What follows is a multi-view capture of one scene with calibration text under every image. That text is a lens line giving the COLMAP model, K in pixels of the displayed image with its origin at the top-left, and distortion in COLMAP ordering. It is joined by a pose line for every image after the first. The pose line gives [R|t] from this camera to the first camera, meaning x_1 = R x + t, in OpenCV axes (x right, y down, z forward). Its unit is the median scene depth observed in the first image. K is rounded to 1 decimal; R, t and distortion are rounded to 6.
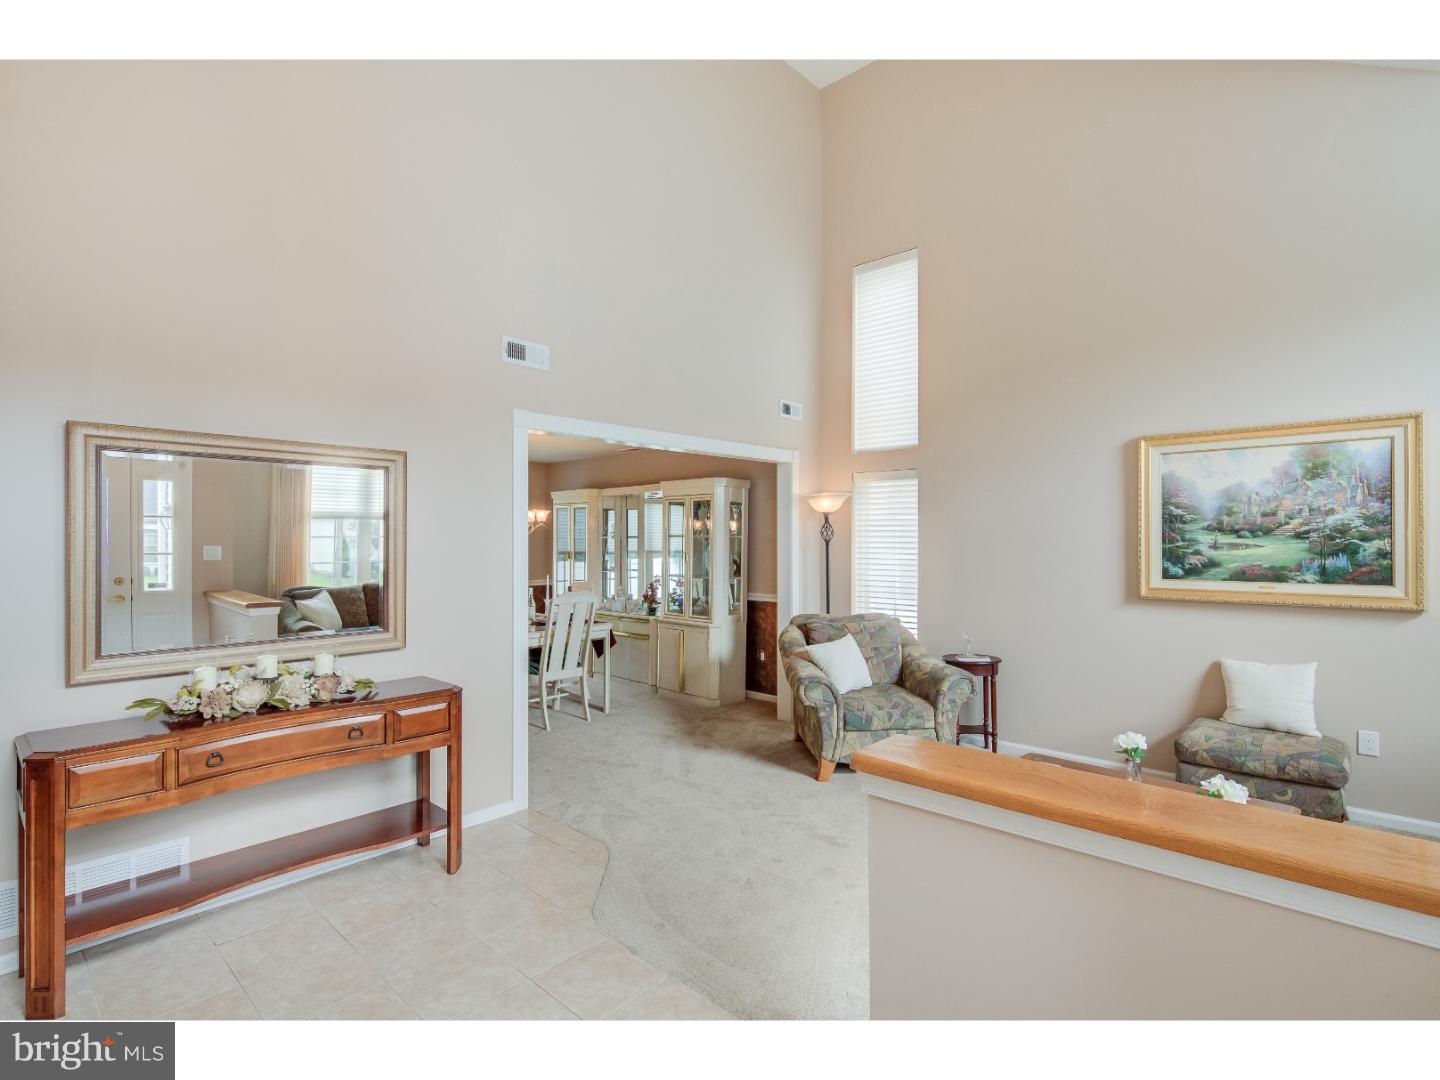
lens RADIAL K [[706.8, 0, 720.6], [0, 706.8, 538.4], [0, 0, 1]] dist [0.007269, -0.003002]
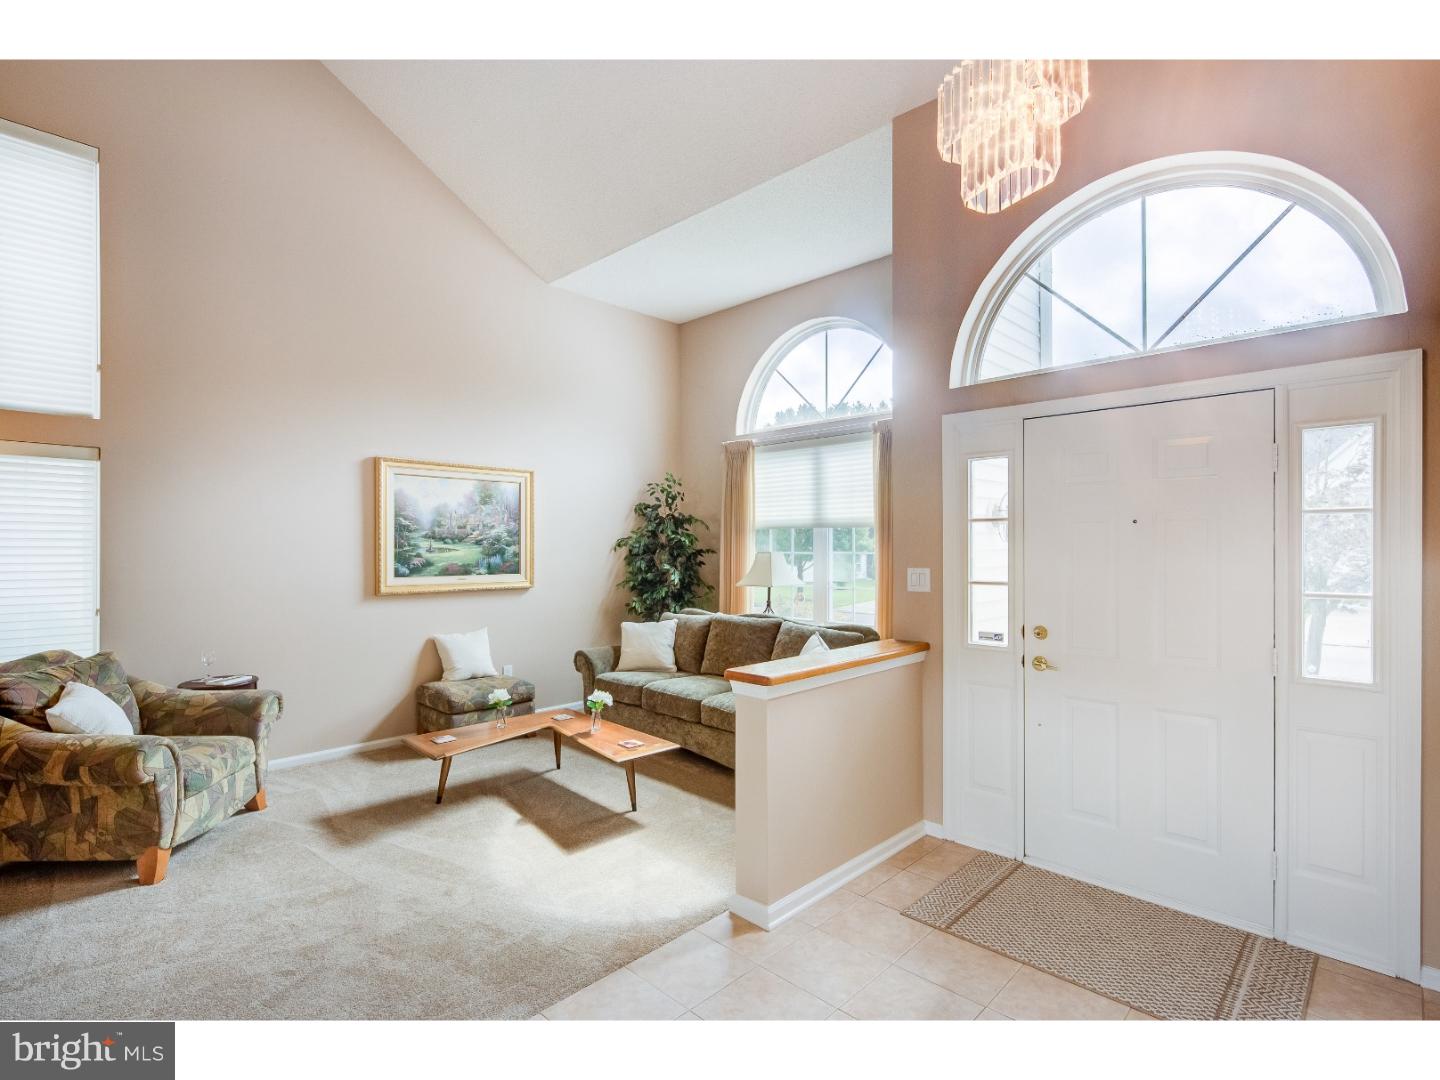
lens RADIAL K [[706.8, 0, 718.8], [0, 706.8, 546.3], [0, 0, 1]] dist [0.007269, -0.003002]
pose [[0.022813, -0.002126, 0.999737, -0.602595], [-0.007770, 0.999967, 0.002304, -0.003279], [-0.999710, -0.007821, 0.022796, 0.446617]]
